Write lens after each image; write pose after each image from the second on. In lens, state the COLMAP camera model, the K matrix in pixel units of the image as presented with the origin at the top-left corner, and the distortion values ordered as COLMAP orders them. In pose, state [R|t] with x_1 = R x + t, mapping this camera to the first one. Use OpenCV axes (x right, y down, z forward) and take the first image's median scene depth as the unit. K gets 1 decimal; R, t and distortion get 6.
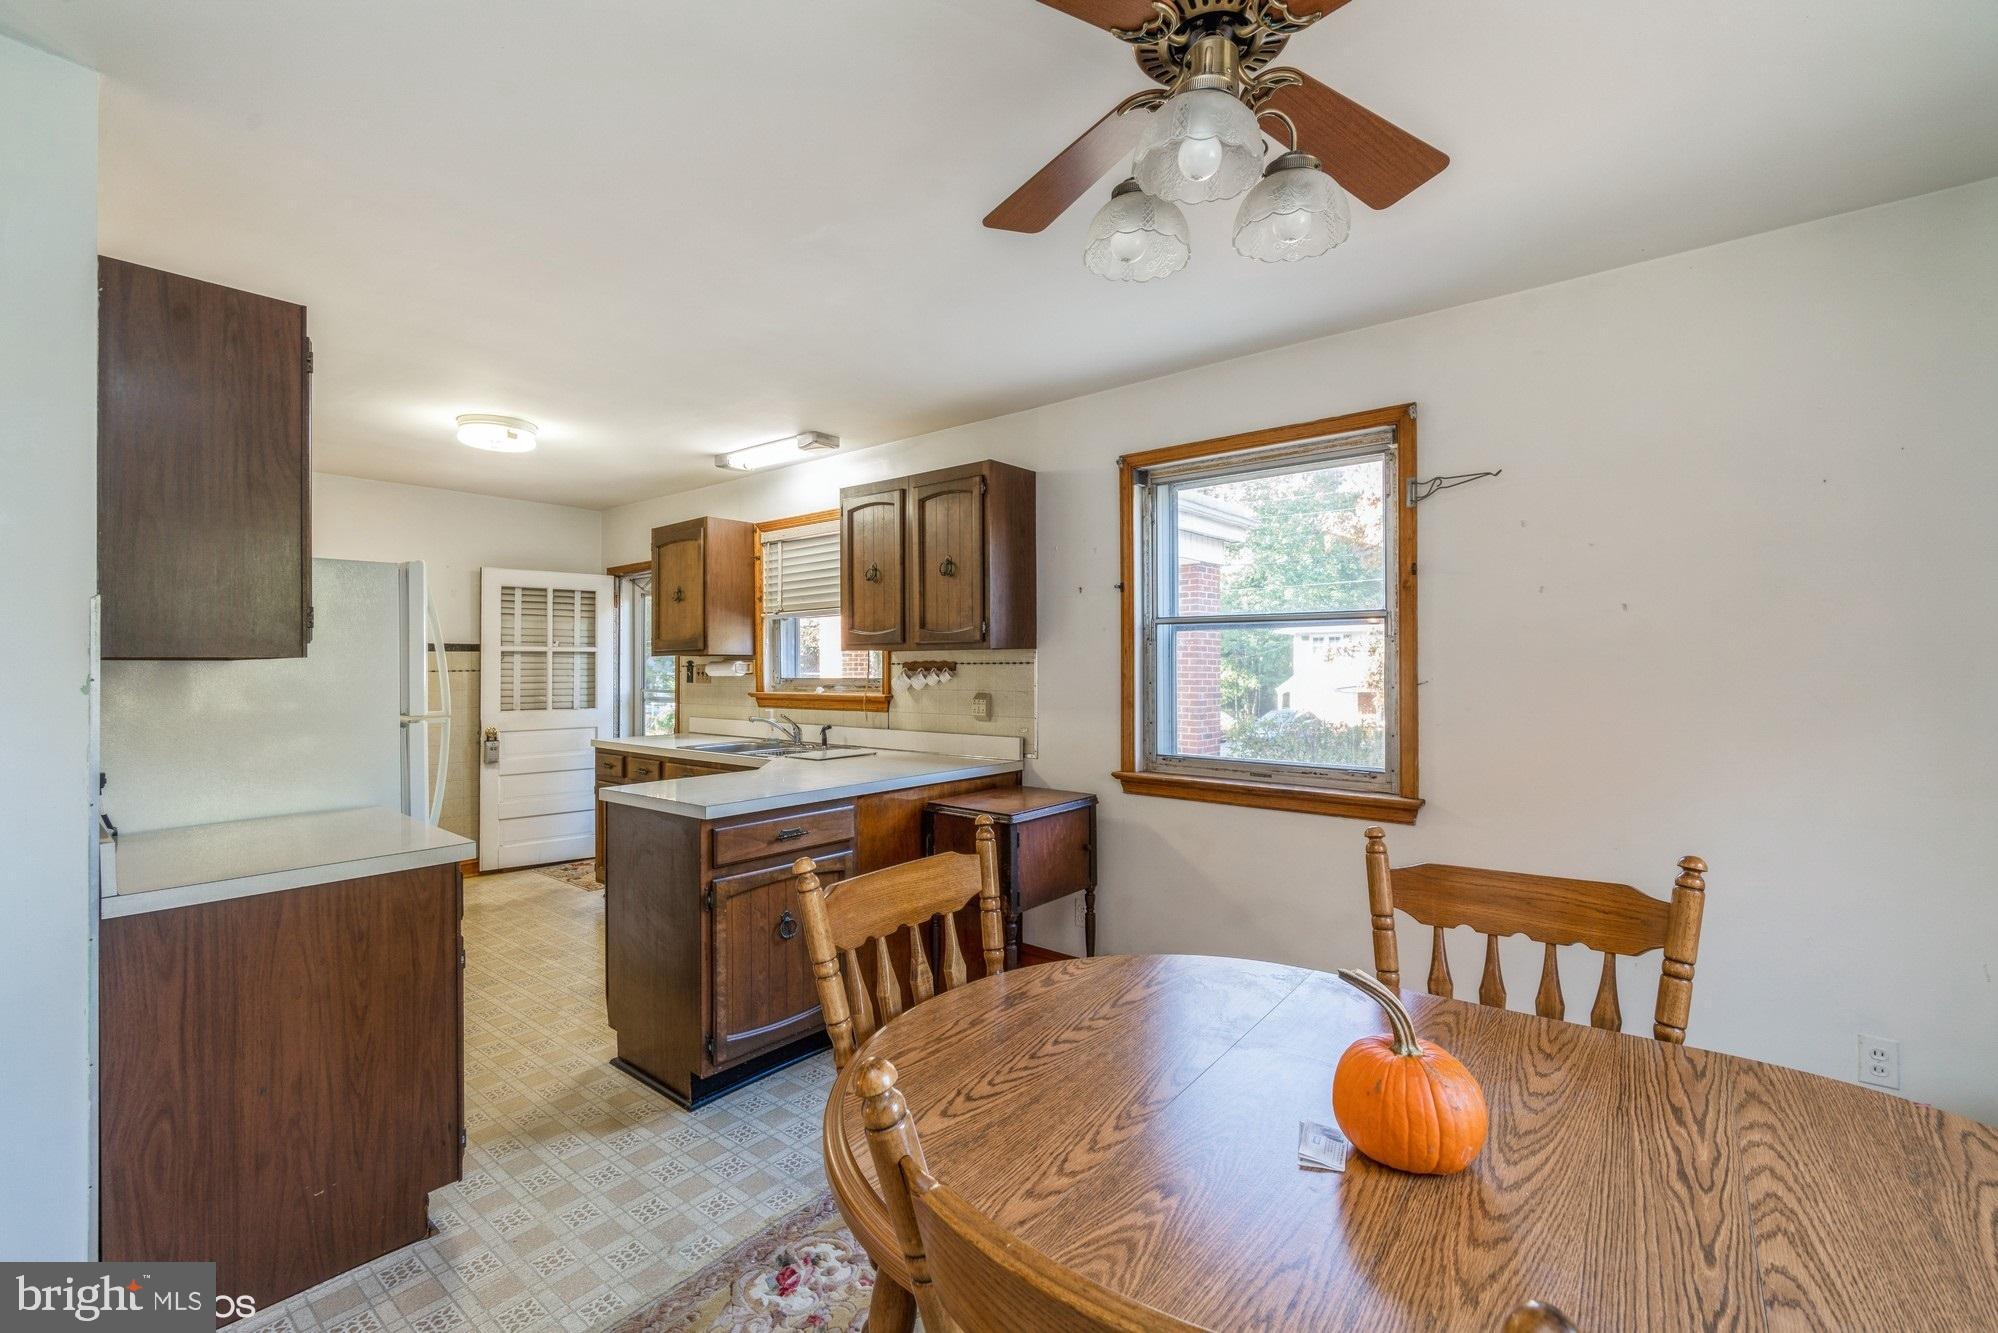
lens RADIAL K [[862.4, 0, 996.6], [0, 862.4, 652.9], [0, 0, 1]] dist [-0.002241, -0.000872]
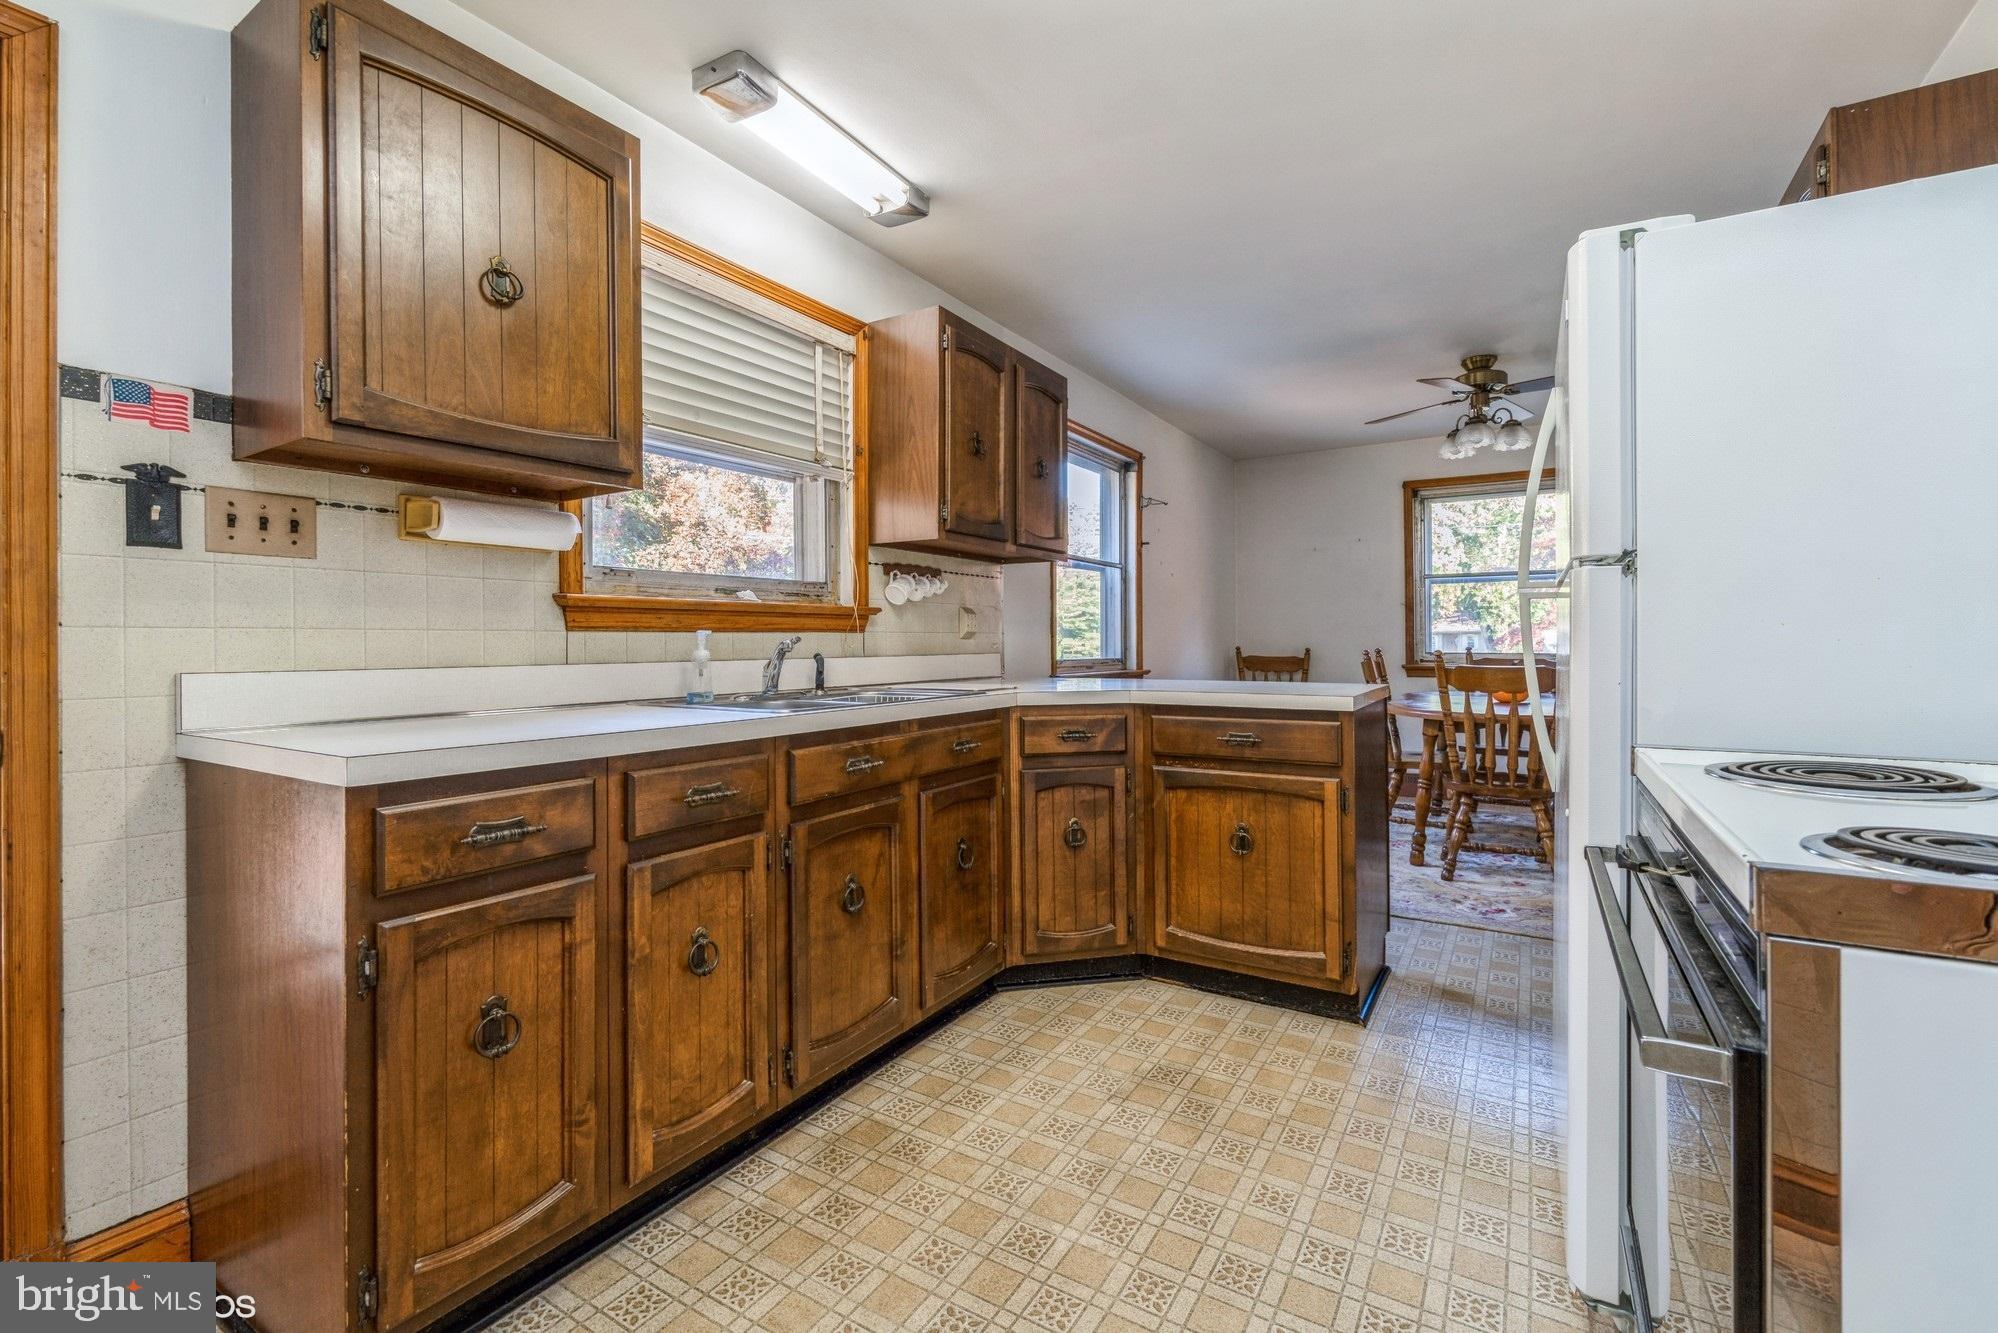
lens RADIAL K [[862.4, 0, 1013.2], [0, 862.4, 637.2], [0, 0, 1]] dist [-0.002241, -0.000872]
pose [[-0.142693, 0.004661, 0.989756, -0.973373], [-0.013657, 0.999884, -0.006678, 0.089535], [-0.989673, -0.014470, -0.142613, 1.162476]]
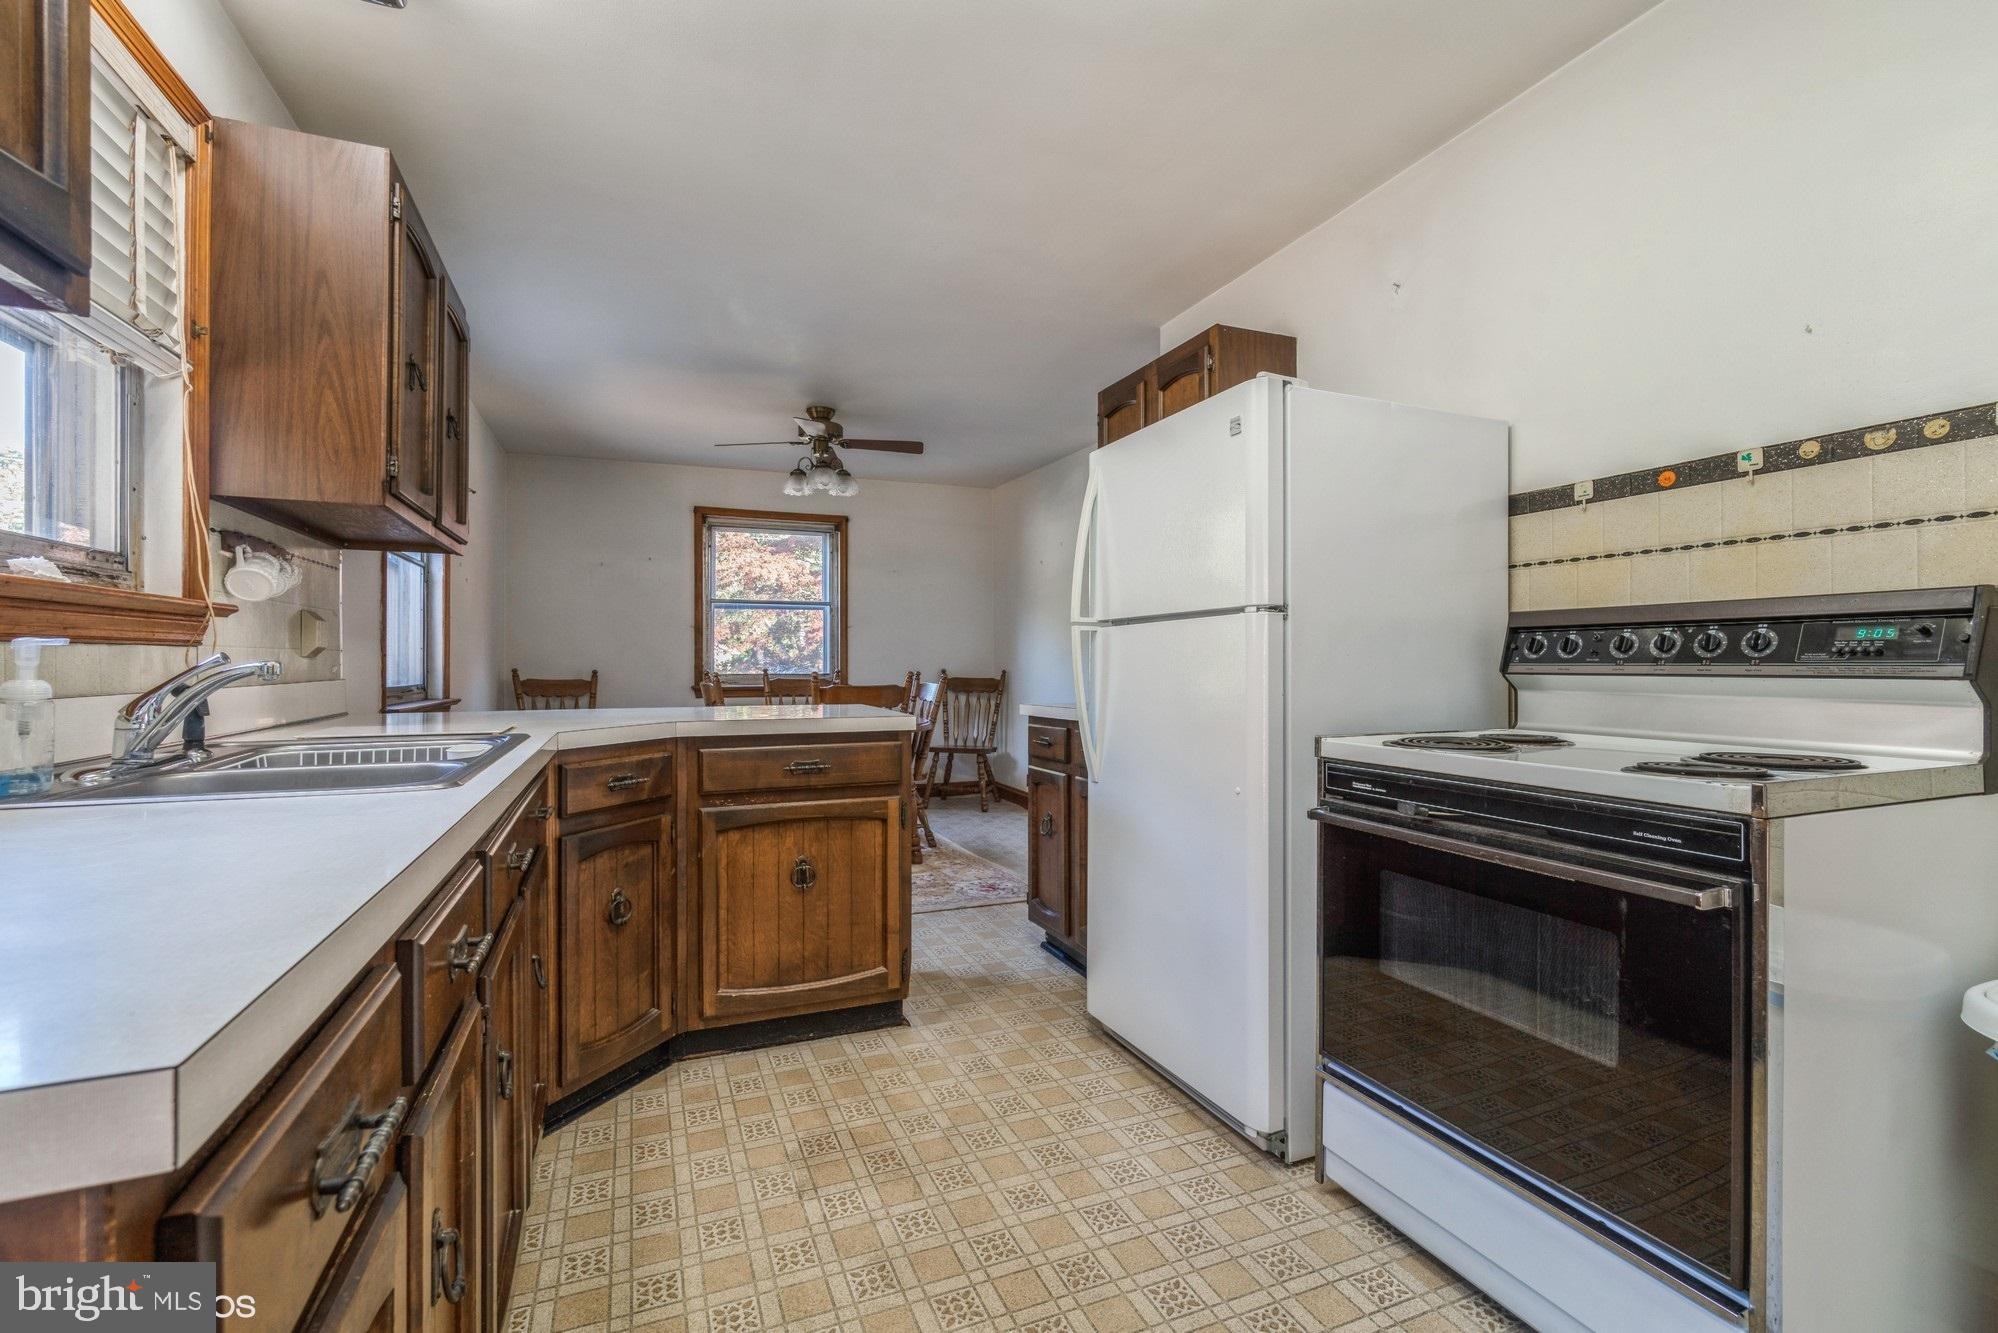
lens RADIAL K [[862.4, 0, 989.7], [0, 862.4, 658.9], [0, 0, 1]] dist [-0.002241, -0.000872]
pose [[-0.879524, 0.000339, 0.475854, -0.750052], [-0.009666, 0.999781, -0.018578, 0.092901], [-0.475755, -0.020939, -0.879328, 1.392007]]
